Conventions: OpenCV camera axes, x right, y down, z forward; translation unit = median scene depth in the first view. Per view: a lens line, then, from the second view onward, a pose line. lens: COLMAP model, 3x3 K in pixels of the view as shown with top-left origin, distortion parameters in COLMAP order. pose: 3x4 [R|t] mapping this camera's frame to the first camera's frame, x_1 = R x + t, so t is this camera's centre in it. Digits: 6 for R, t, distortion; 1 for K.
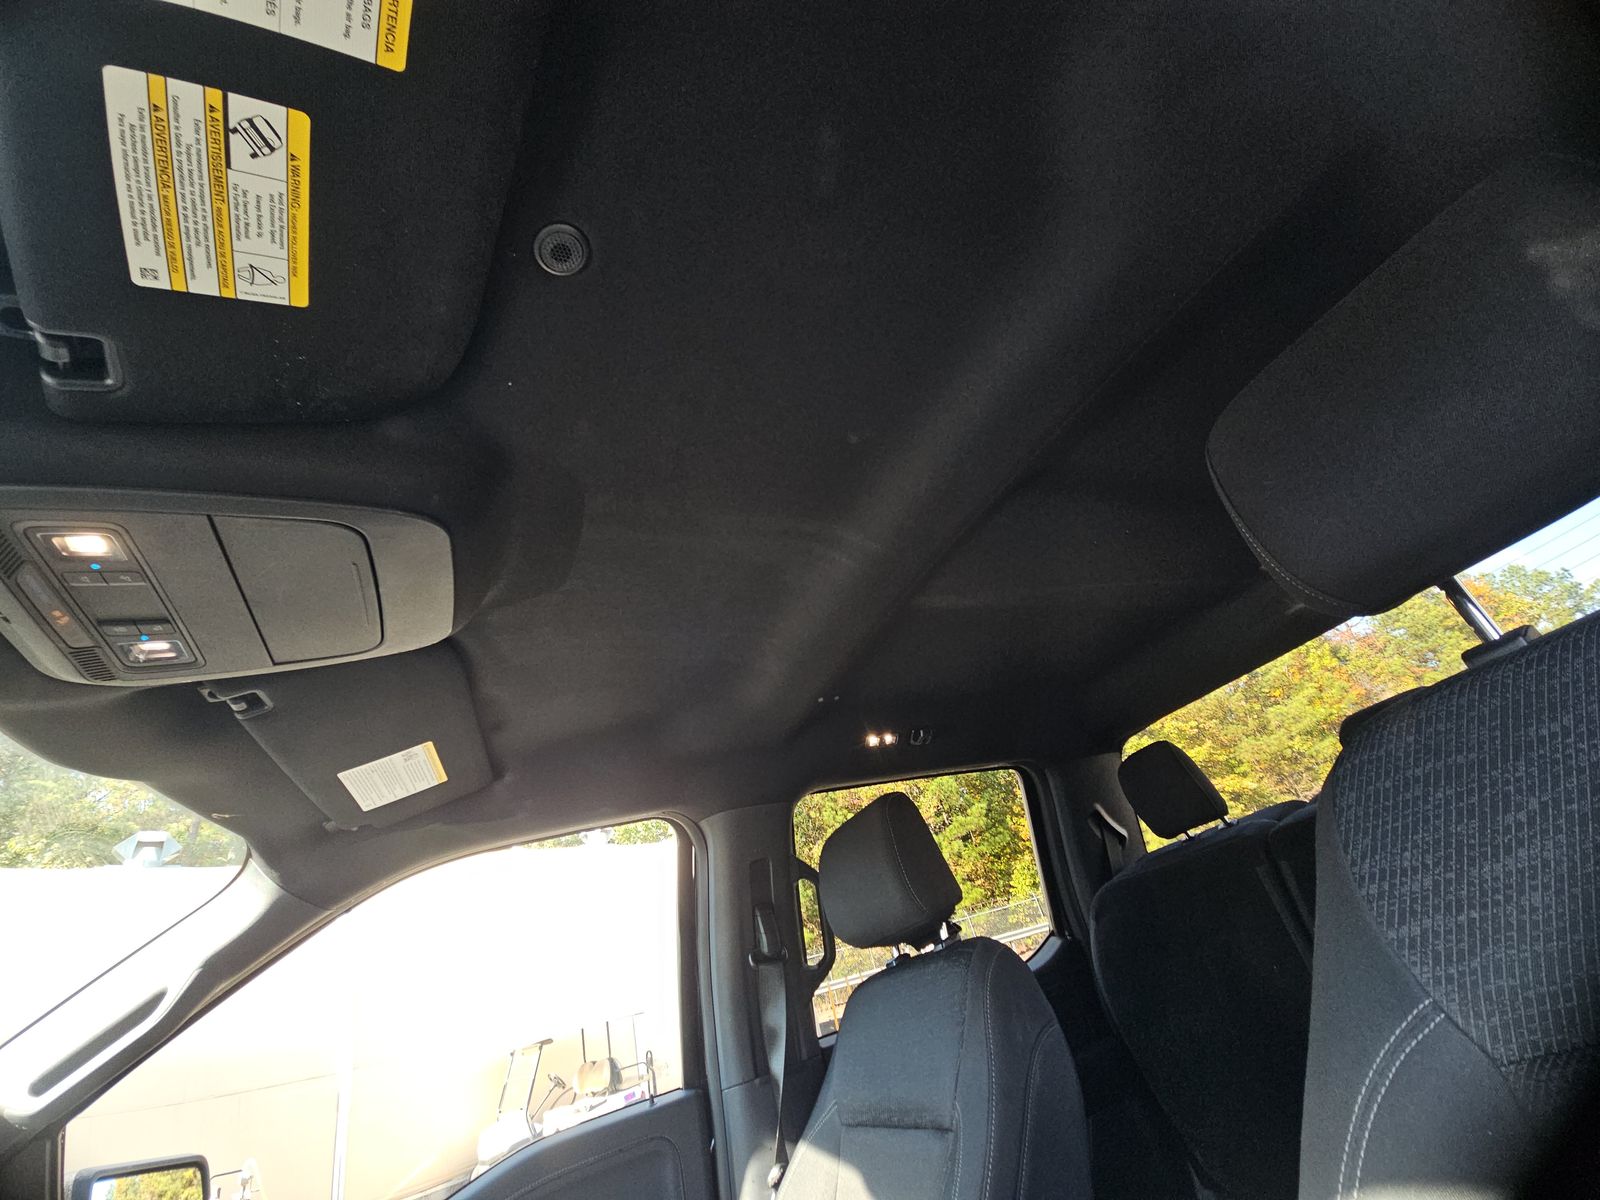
lens RADIAL K [[641.6, 0, 795.8], [0, 641.6, 605.2], [0, 0, 1]] dist [0.004003, -0.002161]
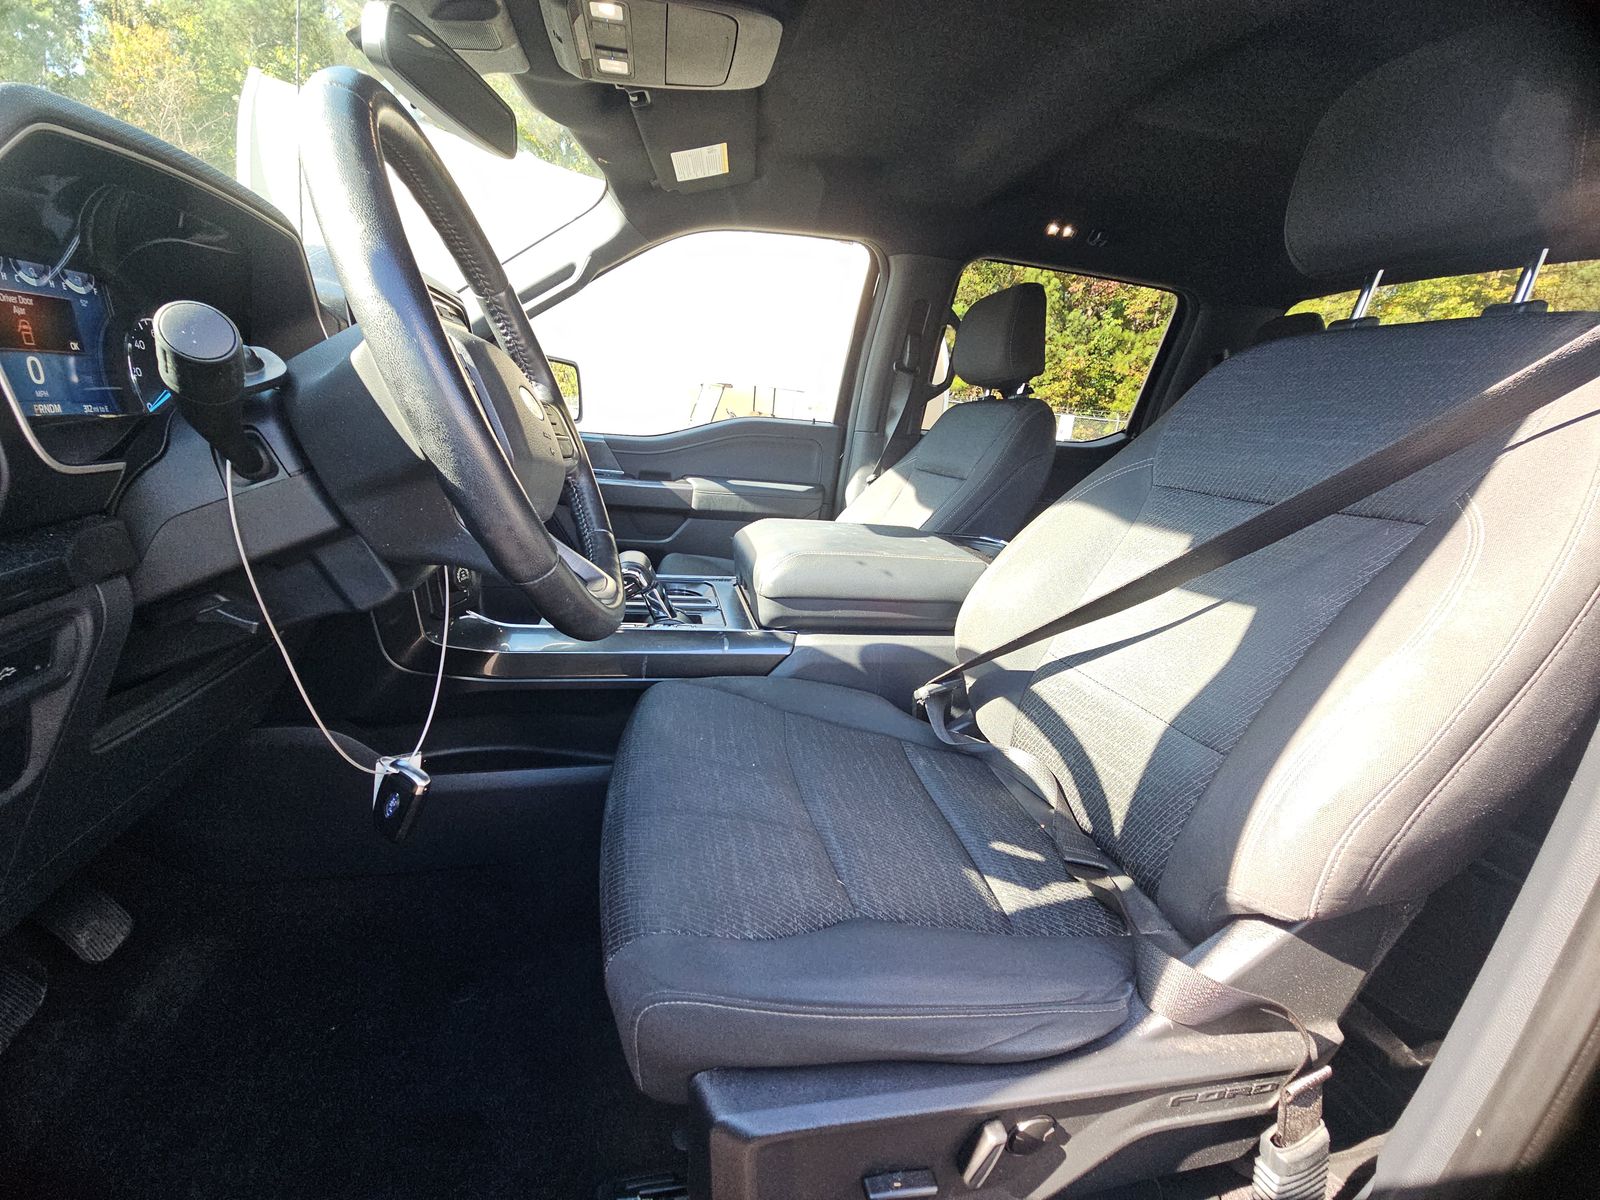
lens RADIAL K [[641.6, 0, 794.5], [0, 641.6, 603.1], [0, 0, 1]] dist [0.004003, -0.002161]
pose [[0.922719, 0.373502, -0.095318, 0.071171], [-0.175914, 0.628039, 0.758038, -0.205812], [0.342992, -0.682688, 0.645208, -0.455622]]
